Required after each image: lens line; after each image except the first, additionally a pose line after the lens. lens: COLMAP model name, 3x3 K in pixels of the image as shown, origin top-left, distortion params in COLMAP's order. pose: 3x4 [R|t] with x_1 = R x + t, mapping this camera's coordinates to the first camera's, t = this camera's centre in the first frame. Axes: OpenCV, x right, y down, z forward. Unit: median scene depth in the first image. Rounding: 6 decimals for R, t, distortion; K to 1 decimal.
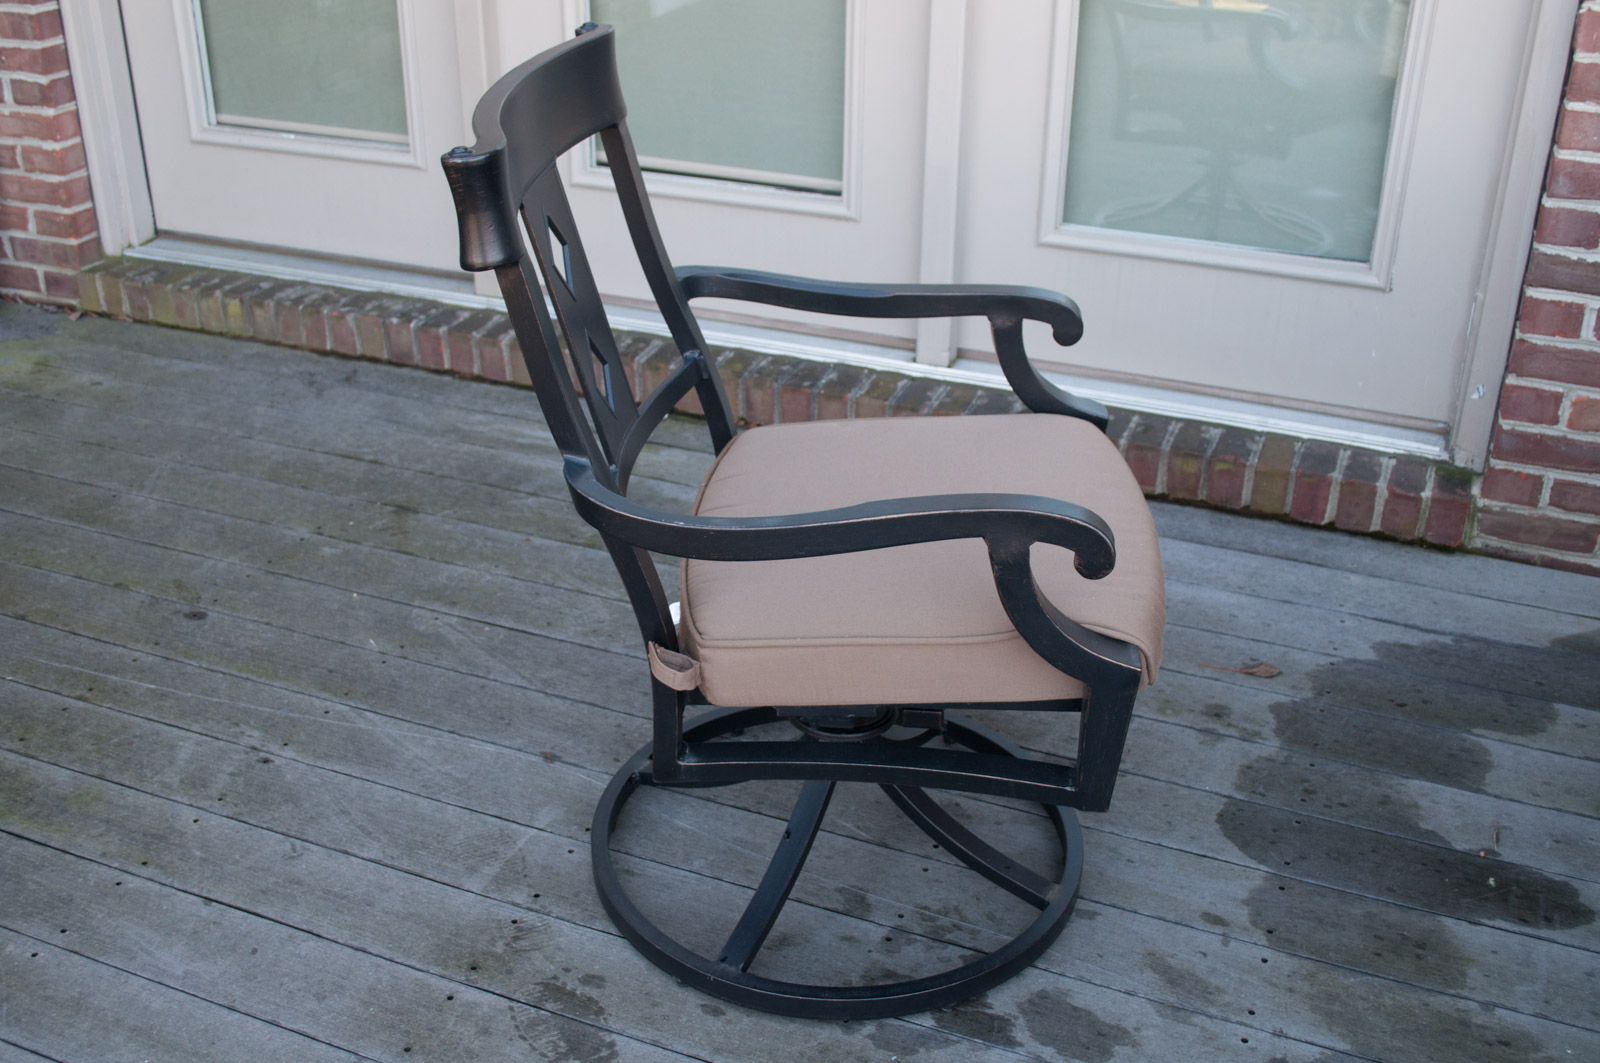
lens RADIAL K [[1662.3, 0, 794.2], [0, 1662.3, 529.2], [0, 0, 1]] dist [-0.061340, 0.017227]
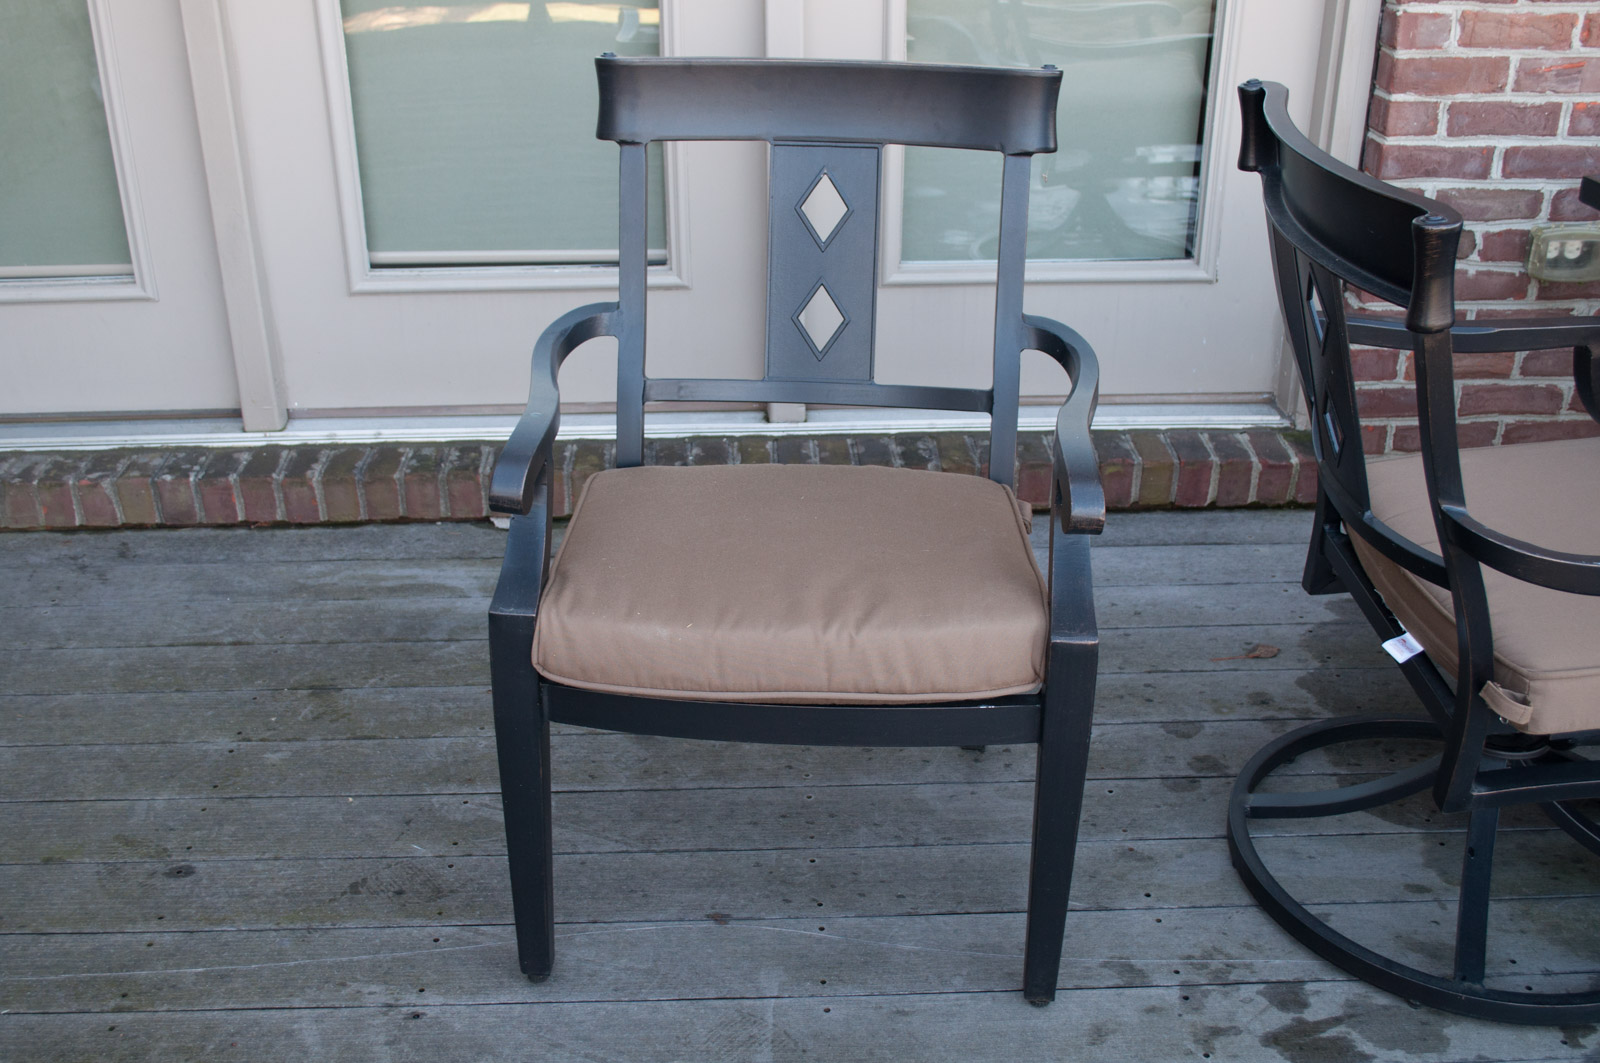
lens RADIAL K [[1662.3, 0, 794.2], [0, 1662.3, 529.2], [0, 0, 1]] dist [-0.061340, 0.017227]
pose [[0.910351, -0.195139, 0.364940, -0.332274], [0.198745, 0.979649, 0.028060, -0.074442], [-0.362989, 0.046986, 0.930608, 0.104117]]
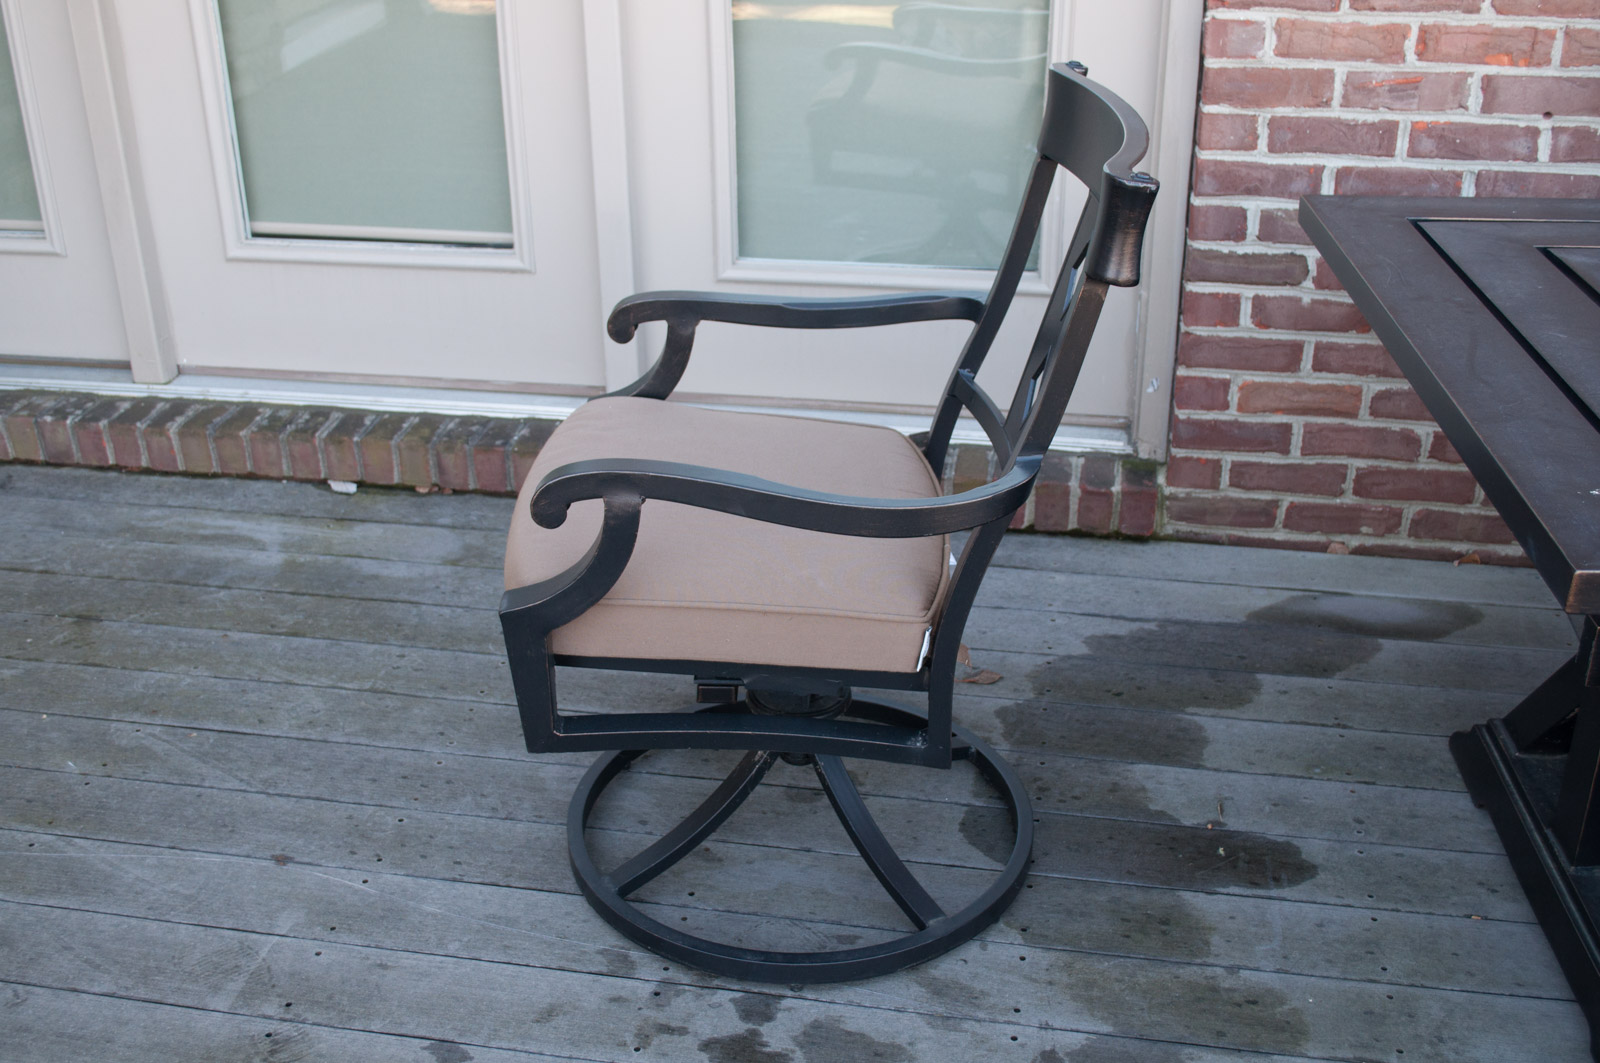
lens RADIAL K [[1720.4, 0, 793.1], [0, 1720.4, 529.4], [0, 0, 1]] dist [-0.057782, 0.015199]
pose [[0.977437, -0.109042, 0.180907, -0.013392], [0.113162, 0.993497, -0.012582, -0.005144], [-0.178359, 0.032769, 0.983420, -0.025086]]
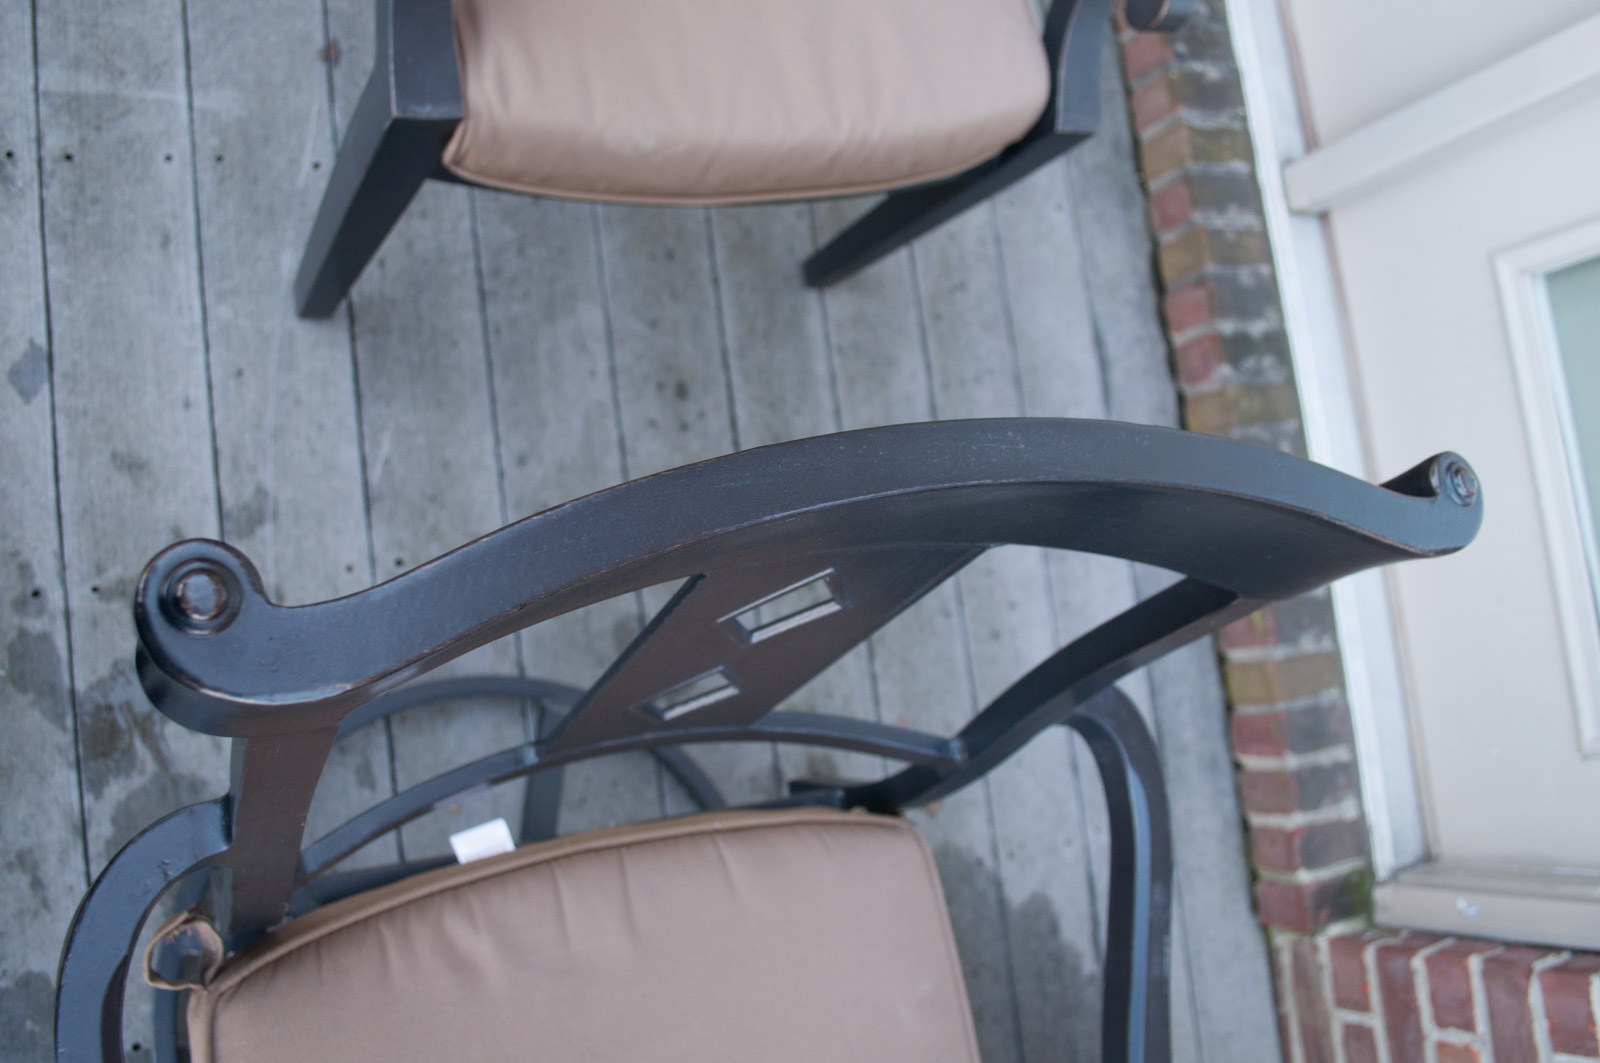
lens RADIAL K [[1325.8, 0, 779.8], [0, 1325.8, 531.7], [0, 0, 1]] dist [-0.073445, 0.006894]
pose [[0.455130, 0.886892, 0.079243, 0.081158], [-0.752843, 0.335757, 0.566123, -0.239848], [0.475483, -0.317317, 0.820503, 0.439315]]
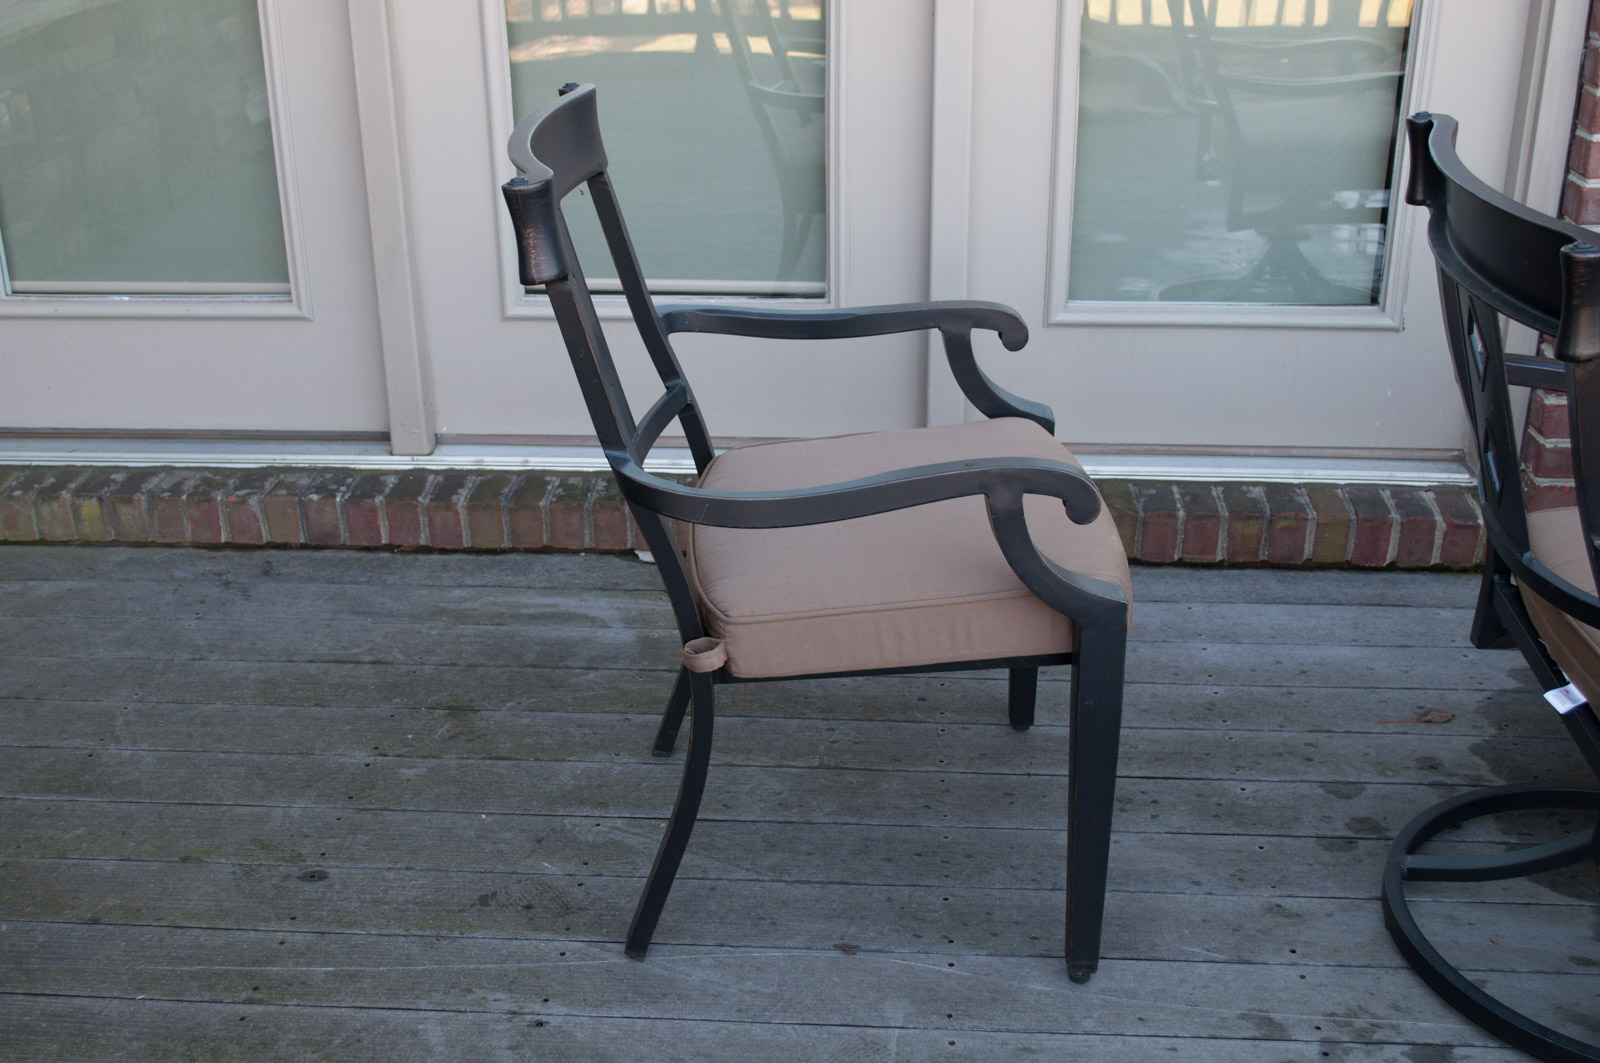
lens RADIAL K [[1824.5, 0, 793.3], [0, 1824.5, 532.4], [0, 0, 1]] dist [-0.050346, 0.017525]
pose [[0.947497, -0.145855, 0.284563, -0.350240], [0.161254, 0.986416, -0.031326, -0.048666], [-0.276128, 0.075568, 0.958145, 0.038663]]
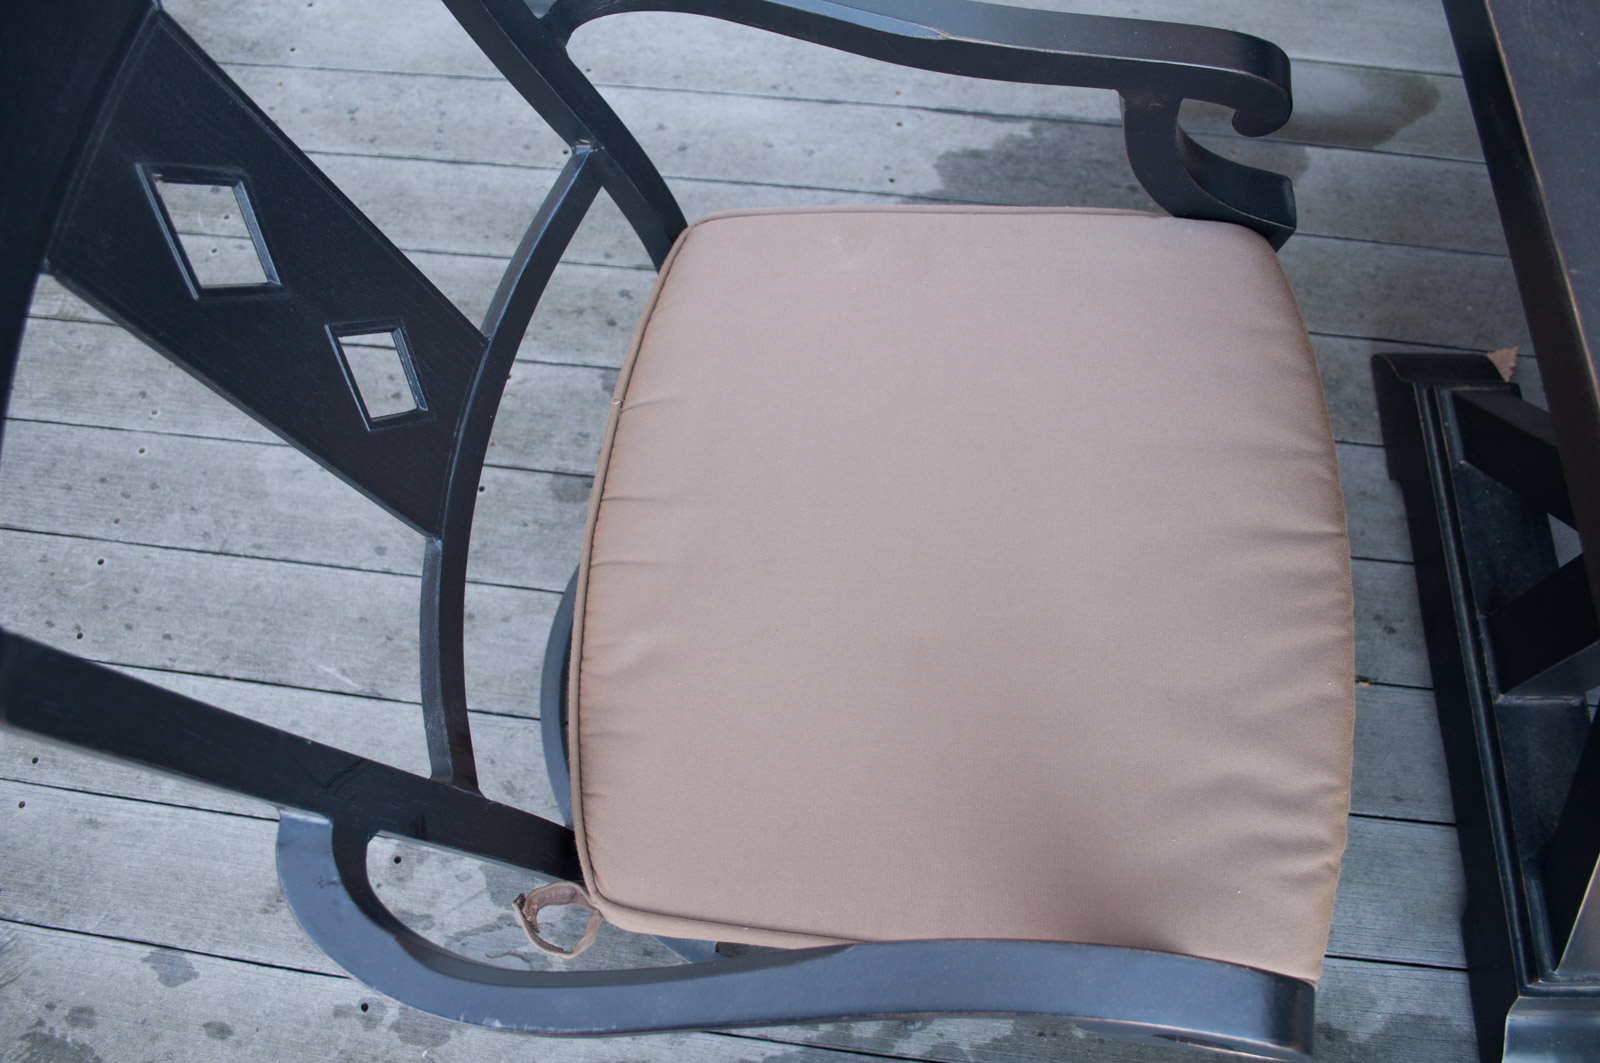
lens RADIAL K [[1241.3, 0, 789.9], [0, 1241.3, 531.0], [0, 0, 1]] dist [-0.084351, 0.012145]
pose [[0.964966, -0.255515, 0.059604, 0.185002], [0.158083, 0.747507, 0.645169, -0.184159], [-0.209404, -0.613143, 0.761712, 0.411507]]
